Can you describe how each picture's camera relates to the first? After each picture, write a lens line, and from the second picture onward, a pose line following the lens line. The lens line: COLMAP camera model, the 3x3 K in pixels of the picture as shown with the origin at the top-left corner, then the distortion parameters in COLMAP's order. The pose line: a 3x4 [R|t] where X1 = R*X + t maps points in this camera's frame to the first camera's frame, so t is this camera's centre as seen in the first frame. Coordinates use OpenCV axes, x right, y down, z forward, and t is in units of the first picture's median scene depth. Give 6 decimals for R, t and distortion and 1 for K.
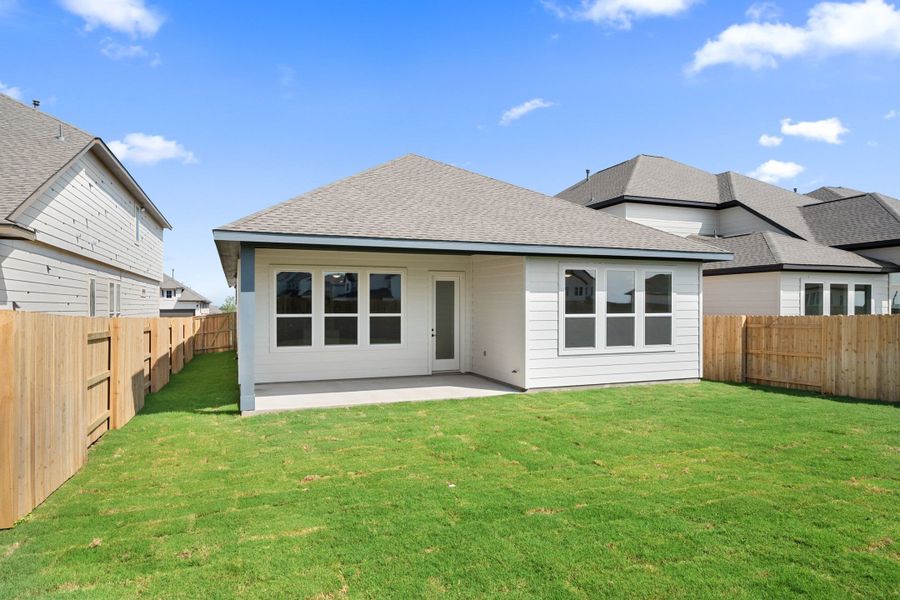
lens RADIAL K [[552.5, 0, 450.9], [0, 552.5, 300.5], [0, 0, 1]] dist [0.002800, 0.001177]
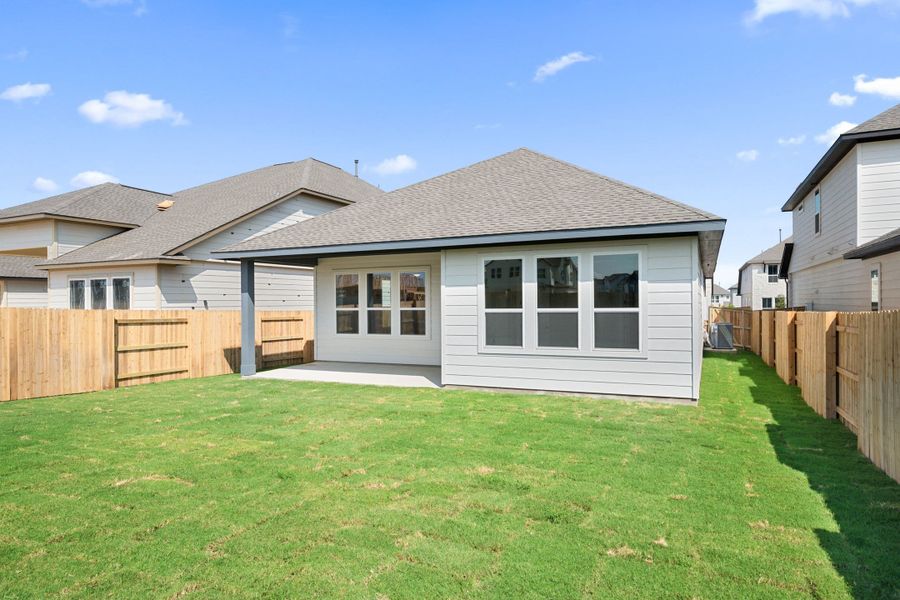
lens RADIAL K [[552.5, 0, 450.9], [0, 552.5, 300.0], [0, 0, 1]] dist [0.002800, 0.001177]
pose [[0.694261, -0.008778, -0.719670, 0.768704], [0.014790, 0.999888, 0.002072, 0.006726], [0.719572, -0.012082, 0.694313, 0.293821]]
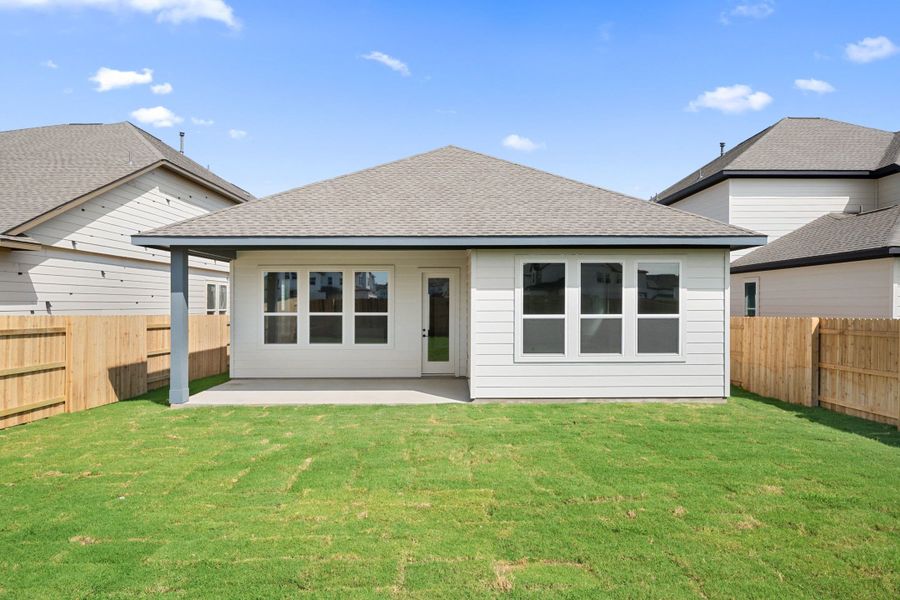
lens RADIAL K [[552.5, 0, 452.3], [0, 552.5, 306.9], [0, 0, 1]] dist [0.002800, 0.001177]
pose [[0.936322, 0.001451, -0.351141, 0.375082], [0.003747, 0.999893, 0.014122, 0.000048], [0.351124, -0.014538, 0.936216, 0.142282]]
